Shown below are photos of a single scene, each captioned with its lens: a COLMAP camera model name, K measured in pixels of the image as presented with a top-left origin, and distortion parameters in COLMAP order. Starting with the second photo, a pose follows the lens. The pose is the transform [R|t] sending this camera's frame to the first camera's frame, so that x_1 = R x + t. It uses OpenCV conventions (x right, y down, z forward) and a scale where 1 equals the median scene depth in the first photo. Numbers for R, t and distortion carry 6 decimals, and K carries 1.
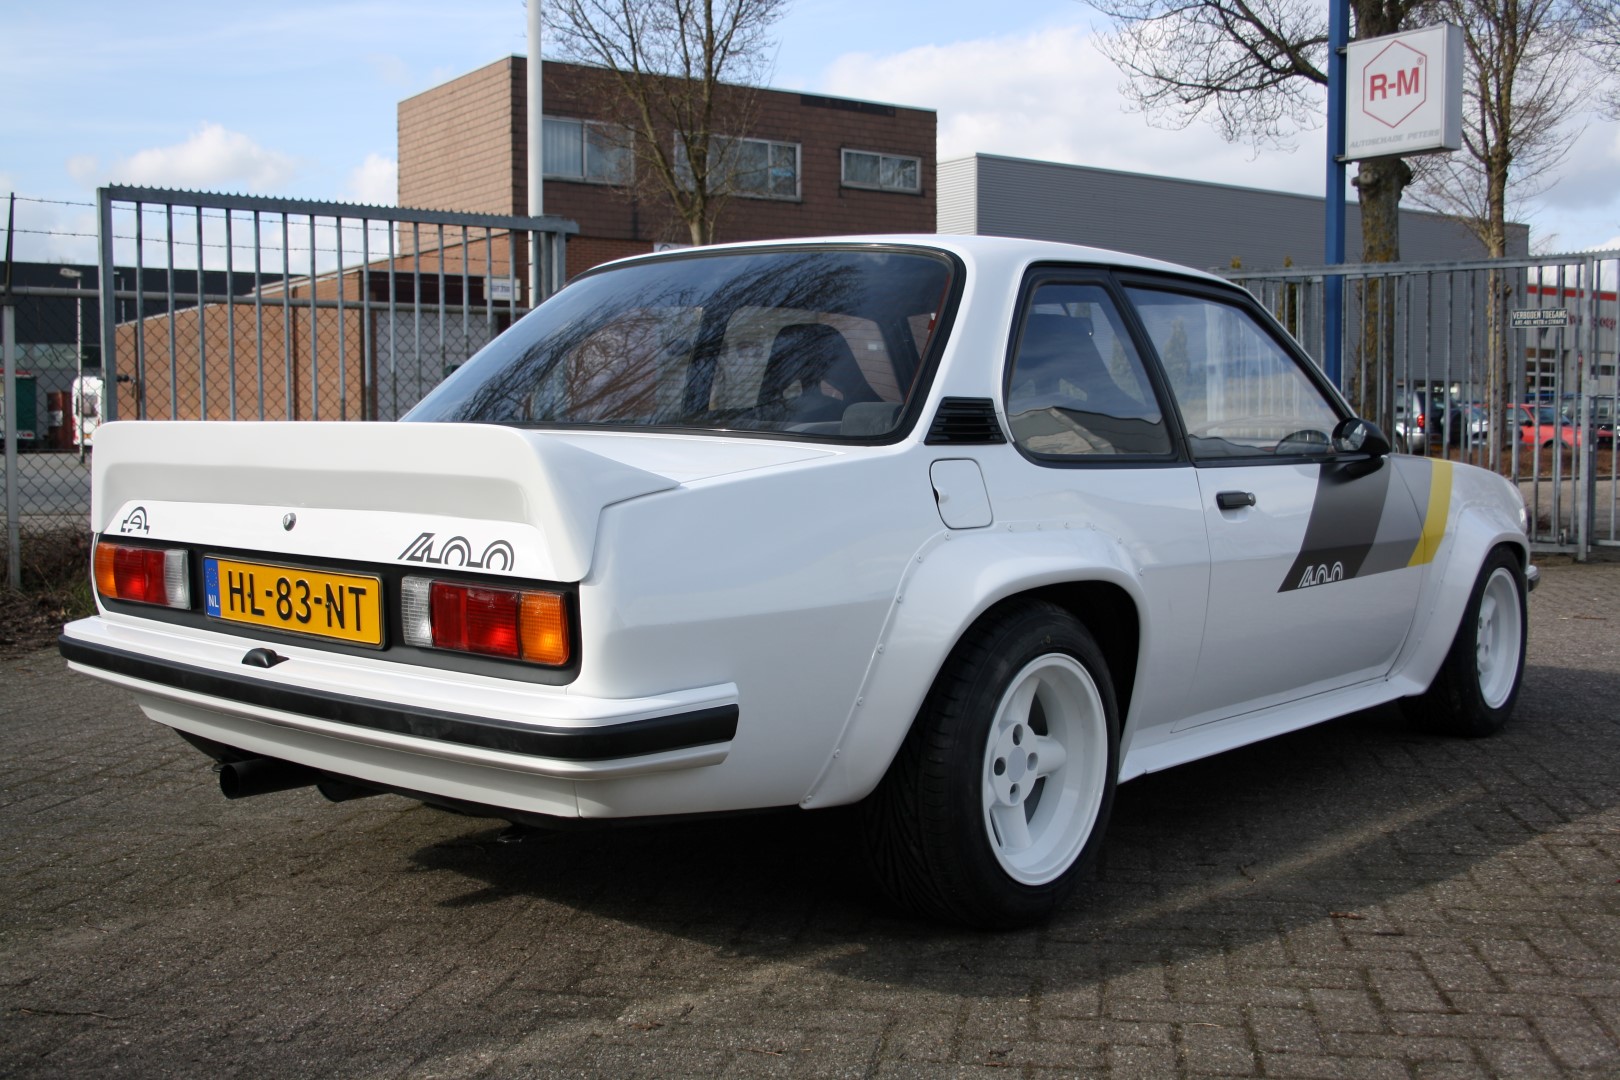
lens RADIAL K [[1764.6, 0, 810.0], [0, 1764.6, 540.0], [0, 0, 1]] dist [-0.123533, 0.185163]
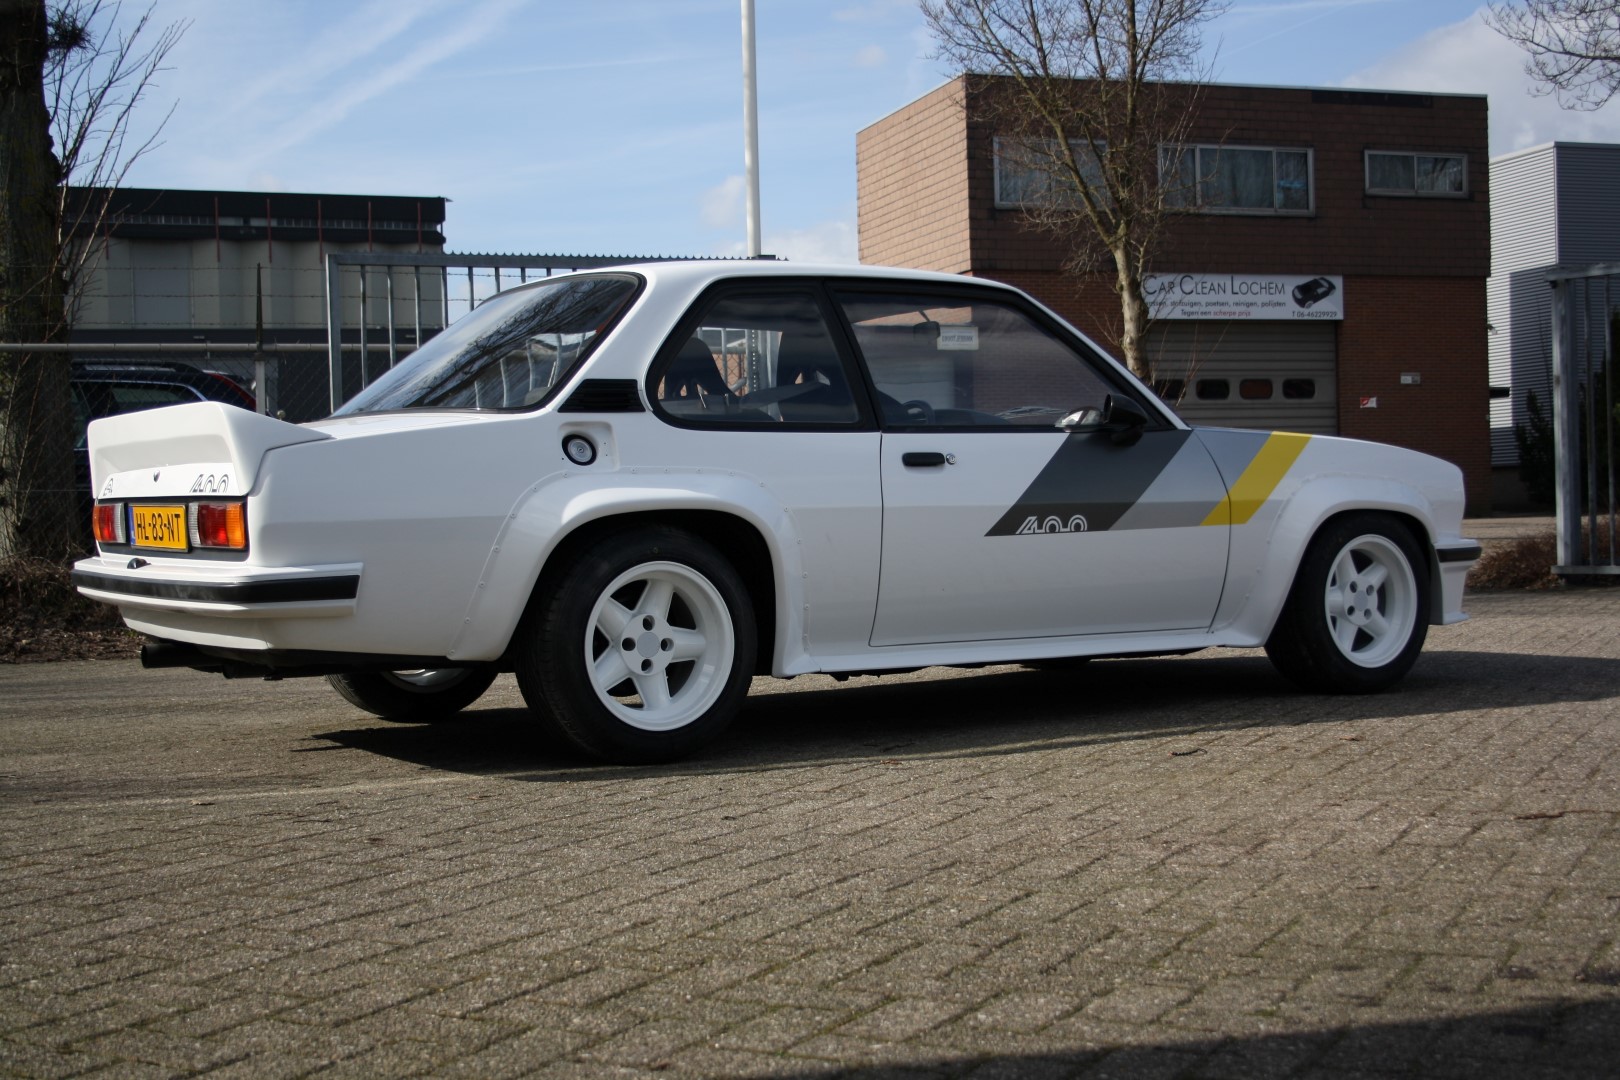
lens RADIAL K [[2135.0, 0, 802.7], [0, 2135.0, 572.1], [0, 0, 1]] dist [-0.084274, 0.142671]
pose [[0.952579, -0.015765, -0.303884, 0.559357], [0.006253, 0.999460, -0.032250, 0.095292], [0.304228, 0.028820, 0.952163, -0.412965]]
